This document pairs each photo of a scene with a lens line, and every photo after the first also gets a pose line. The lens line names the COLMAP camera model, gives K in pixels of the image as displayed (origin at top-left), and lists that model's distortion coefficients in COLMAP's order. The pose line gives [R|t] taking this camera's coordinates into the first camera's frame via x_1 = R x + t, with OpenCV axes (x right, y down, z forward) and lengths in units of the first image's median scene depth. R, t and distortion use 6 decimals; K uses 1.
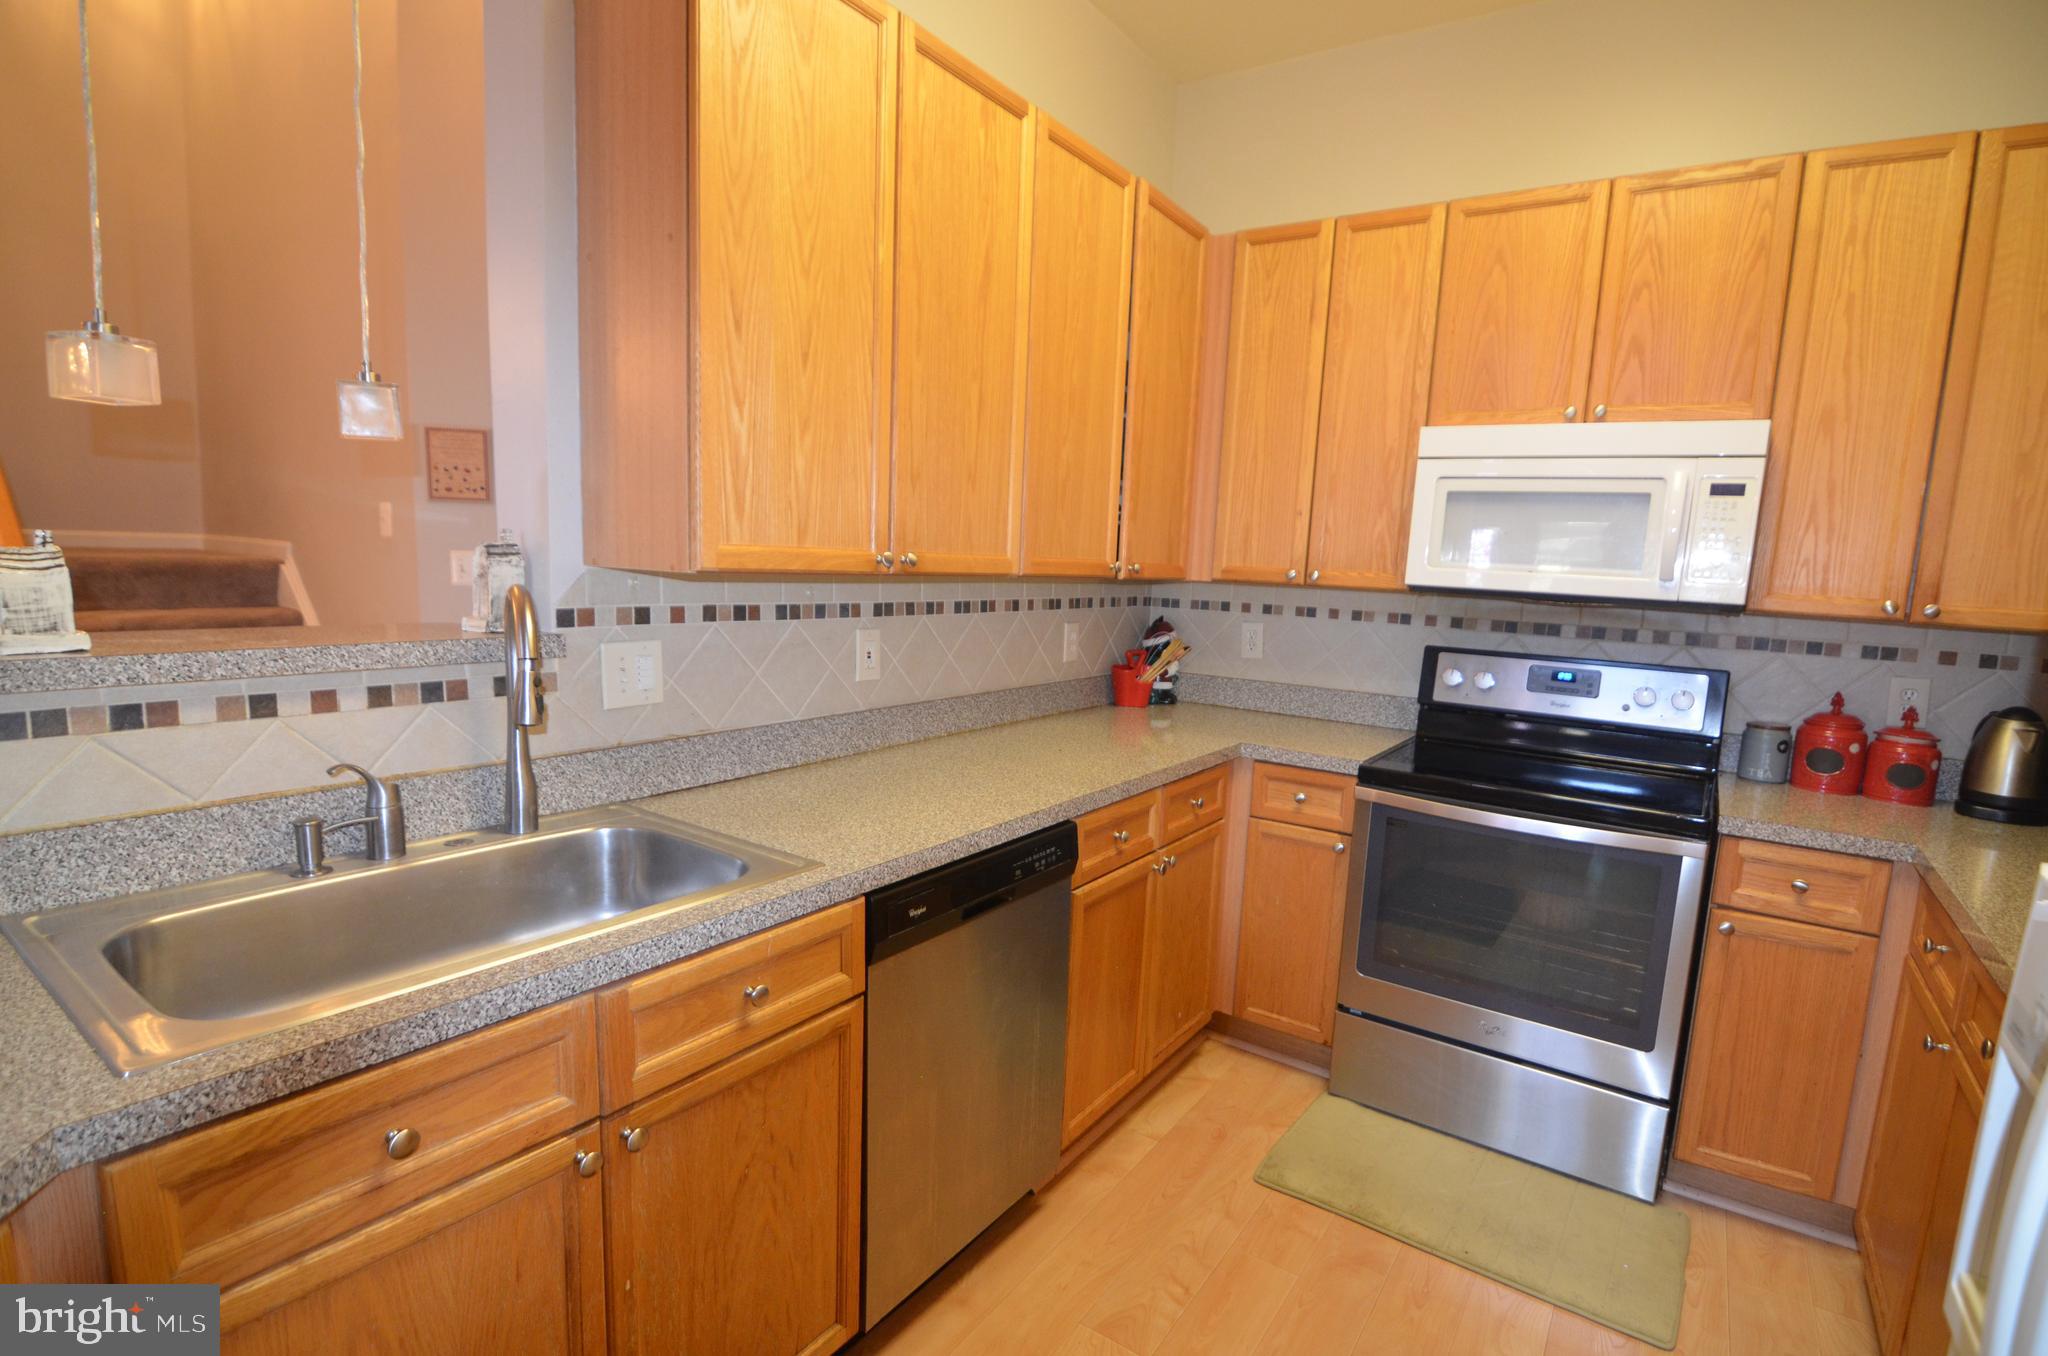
lens RADIAL K [[977.6, 0, 1032.4], [0, 977.6, 697.4], [0, 0, 1]] dist [-0.012654, -0.008557]
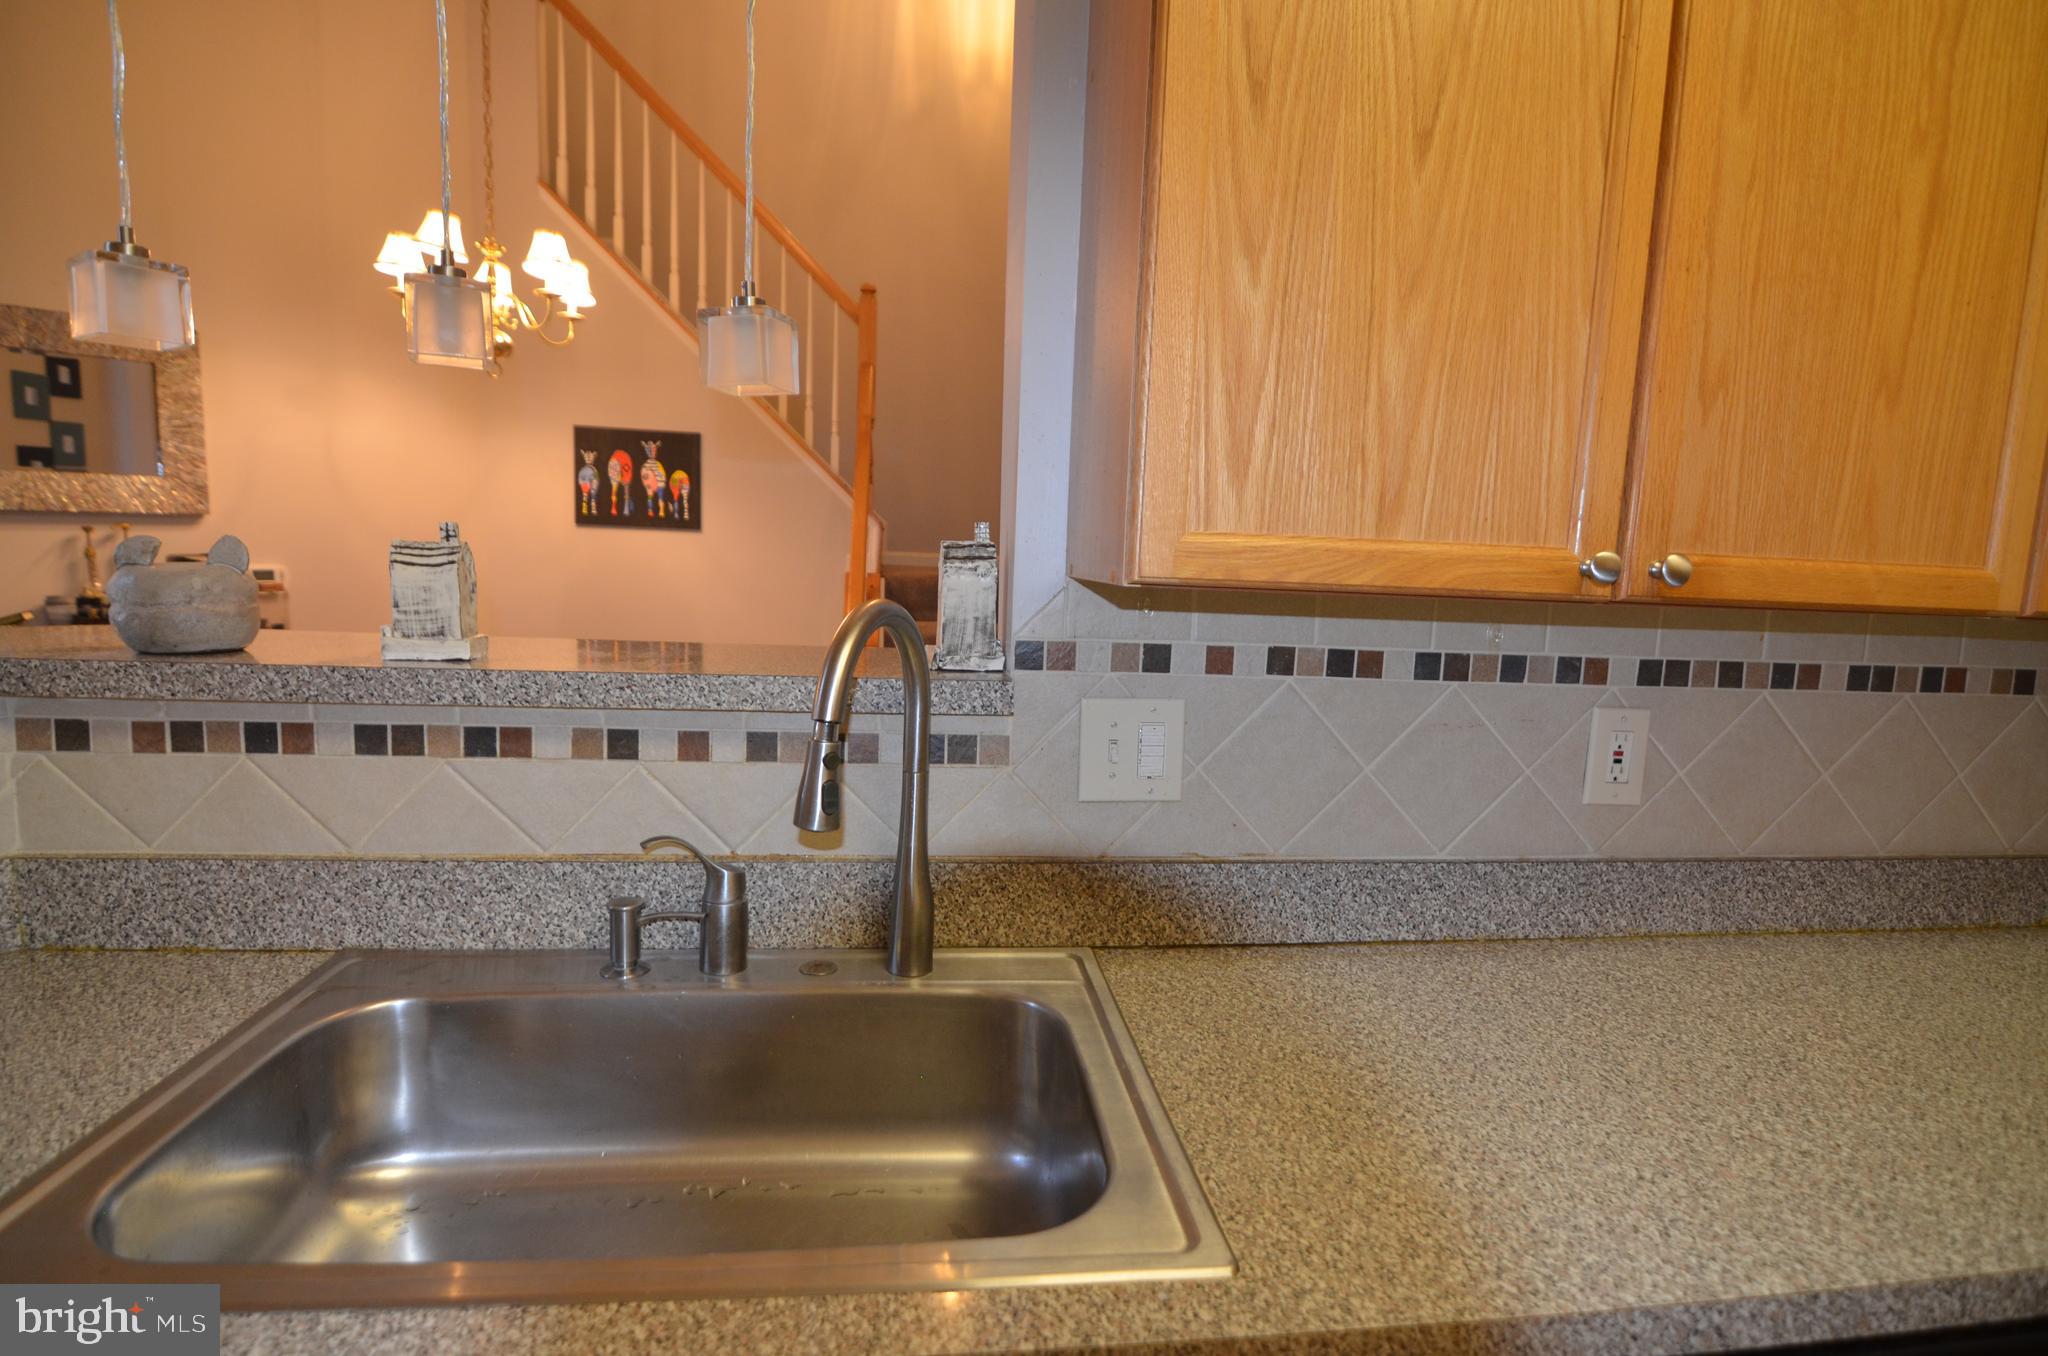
lens RADIAL K [[1014.2, 0, 1033.9], [0, 1014.2, 698.4], [0, 0, 1]] dist [-0.002214, -0.015274]
pose [[0.673810, 0.089751, -0.733434, 0.017712], [-0.116344, 0.993101, 0.014642, -0.046332], [0.729688, 0.075465, 0.679603, 0.399000]]
